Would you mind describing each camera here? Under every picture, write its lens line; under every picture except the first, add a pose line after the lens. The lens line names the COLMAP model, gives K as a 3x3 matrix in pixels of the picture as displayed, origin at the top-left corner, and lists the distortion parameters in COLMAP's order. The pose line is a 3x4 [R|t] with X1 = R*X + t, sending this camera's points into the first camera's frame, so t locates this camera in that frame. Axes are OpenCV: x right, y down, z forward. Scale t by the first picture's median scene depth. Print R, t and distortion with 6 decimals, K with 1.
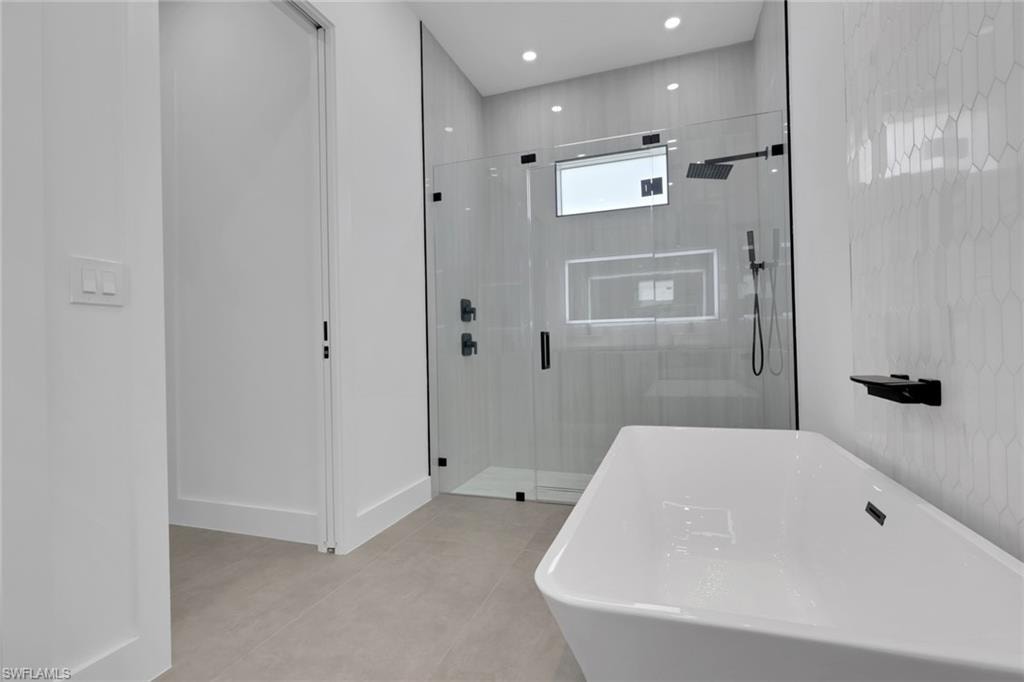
lens RADIAL K [[487.9, 0, 513.9], [0, 487.9, 346.7], [0, 0, 1]] dist [-0.001134, 0.000111]
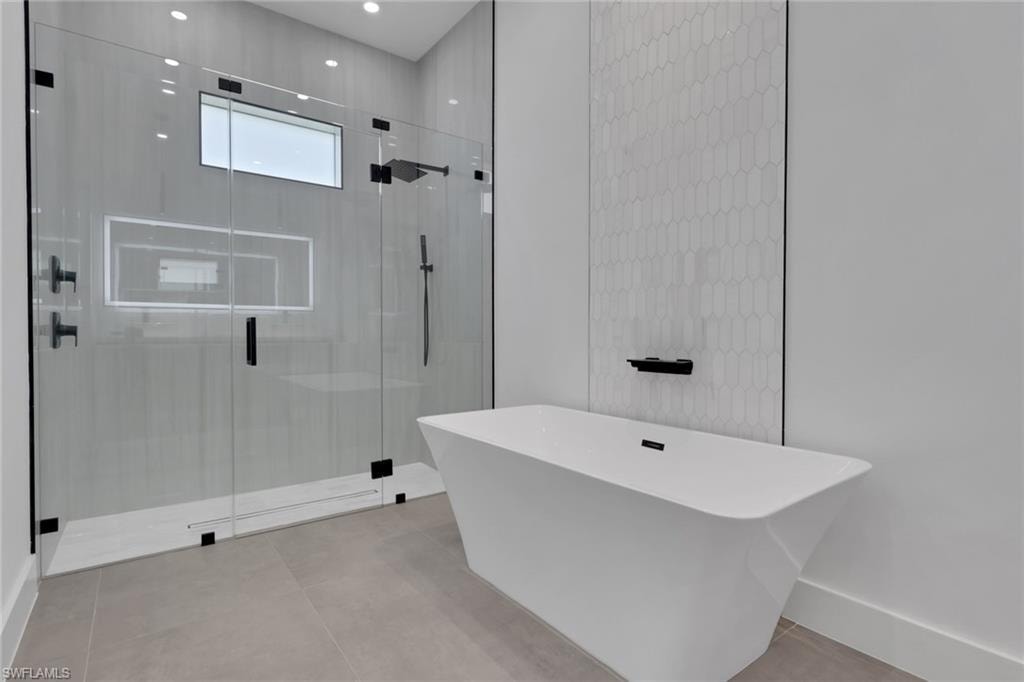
lens RADIAL K [[511.0, 0, 524.1], [0, 511.0, 342.5], [0, 0, 1]] dist [0.001052, 0.000430]
pose [[0.560881, 0.009685, 0.827840, -0.310138], [-0.011333, 0.999928, -0.004020, 0.006761], [-0.827819, -0.007127, 0.560950, 0.148073]]
